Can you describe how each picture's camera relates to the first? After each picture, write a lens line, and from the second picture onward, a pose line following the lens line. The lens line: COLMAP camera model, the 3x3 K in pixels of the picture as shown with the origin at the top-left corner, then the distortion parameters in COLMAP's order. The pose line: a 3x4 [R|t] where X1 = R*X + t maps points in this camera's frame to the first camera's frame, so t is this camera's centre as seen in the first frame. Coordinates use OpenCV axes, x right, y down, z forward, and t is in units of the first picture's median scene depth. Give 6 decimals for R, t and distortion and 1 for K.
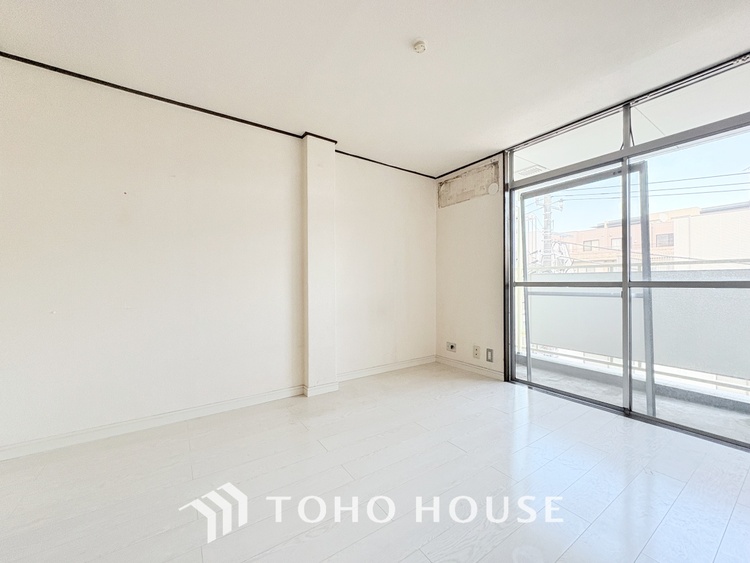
lens RADIAL K [[297.9, 0, 374.2], [0, 297.9, 281.7], [0, 0, 1]] dist [-0.005796, 0.001062]
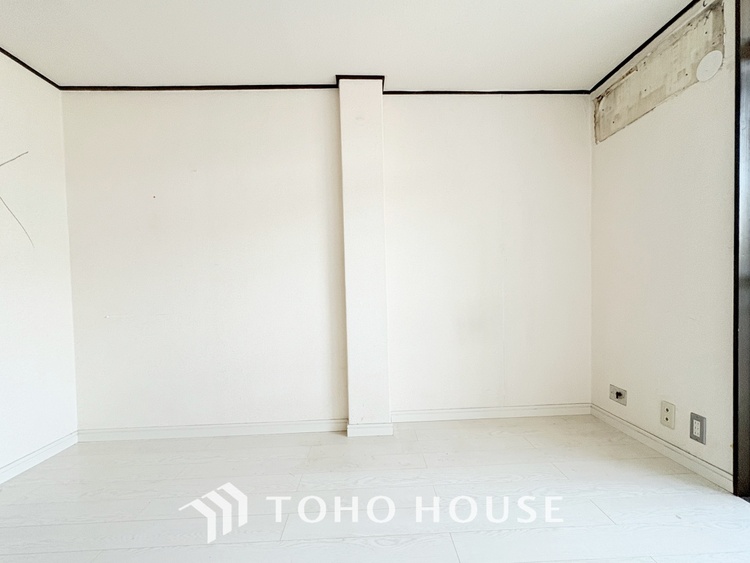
lens RADIAL K [[333.0, 0, 373.8], [0, 333.0, 295.4], [0, 0, 1]] dist [0.000186, -0.000965]
pose [[0.846505, -0.003577, -0.532369, 0.244257], [0.025354, 0.999114, 0.033600, 0.005555], [0.531777, -0.041940, 0.845846, 0.298585]]
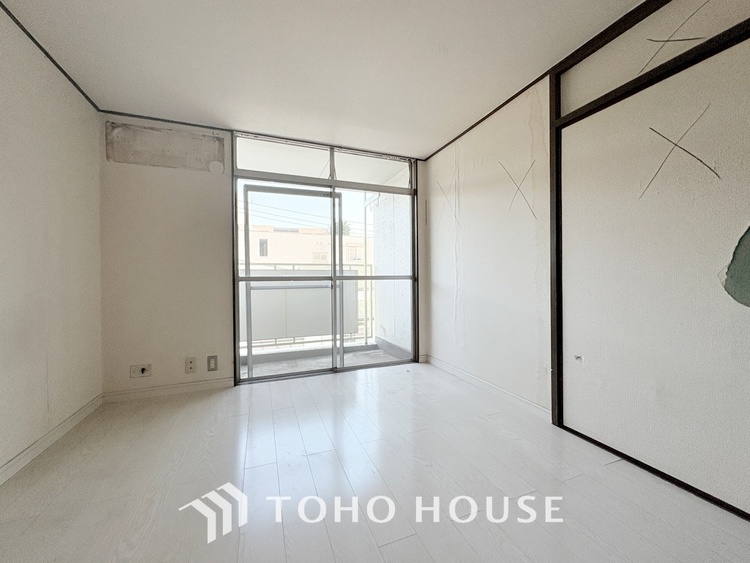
lens RADIAL K [[297.9, 0, 375.6], [0, 297.9, 281.3], [0, 0, 1]] dist [-0.005796, 0.001062]
pose [[0.217799, -0.005609, 0.975978, -0.346746], [0.006704, 0.999968, 0.004251, 0.014820], [-0.975971, 0.005618, 0.217830, 0.380068]]
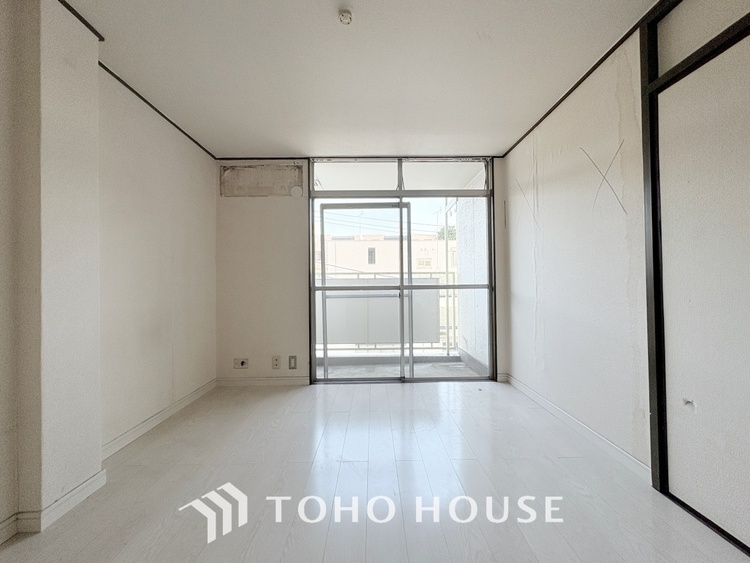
lens RADIAL K [[297.9, 0, 374.8], [0, 297.9, 281.0], [0, 0, 1]] dist [-0.005796, 0.001062]
pose [[0.549746, 0.010183, 0.835270, -0.286982], [0.006834, 0.999837, -0.016687, 0.001259], [-0.835304, 0.014882, 0.549587, 0.253630]]
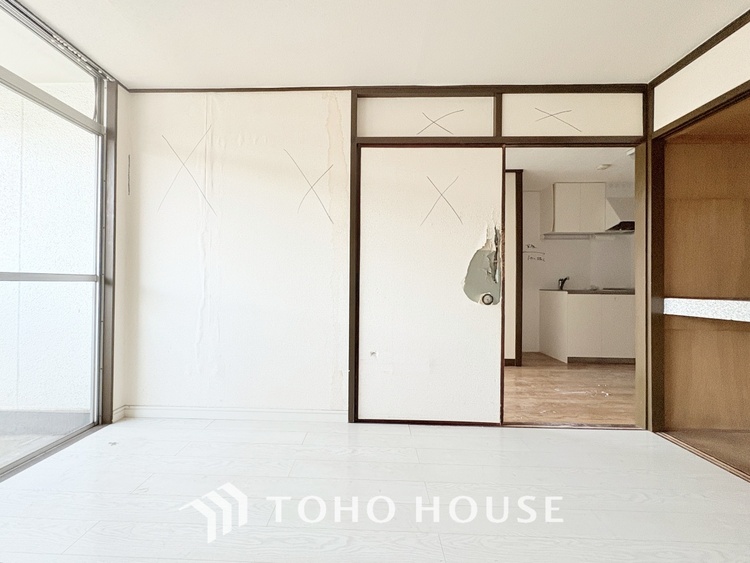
lens RADIAL K [[297.9, 0, 368.1], [0, 297.9, 283.6], [0, 0, 1]] dist [-0.005796, 0.001062]
pose [[-0.812401, 0.004077, 0.583085, -0.062147], [-0.004235, 0.999908, -0.012892, 0.023205], [-0.583084, -0.012943, -0.812309, 0.677221]]
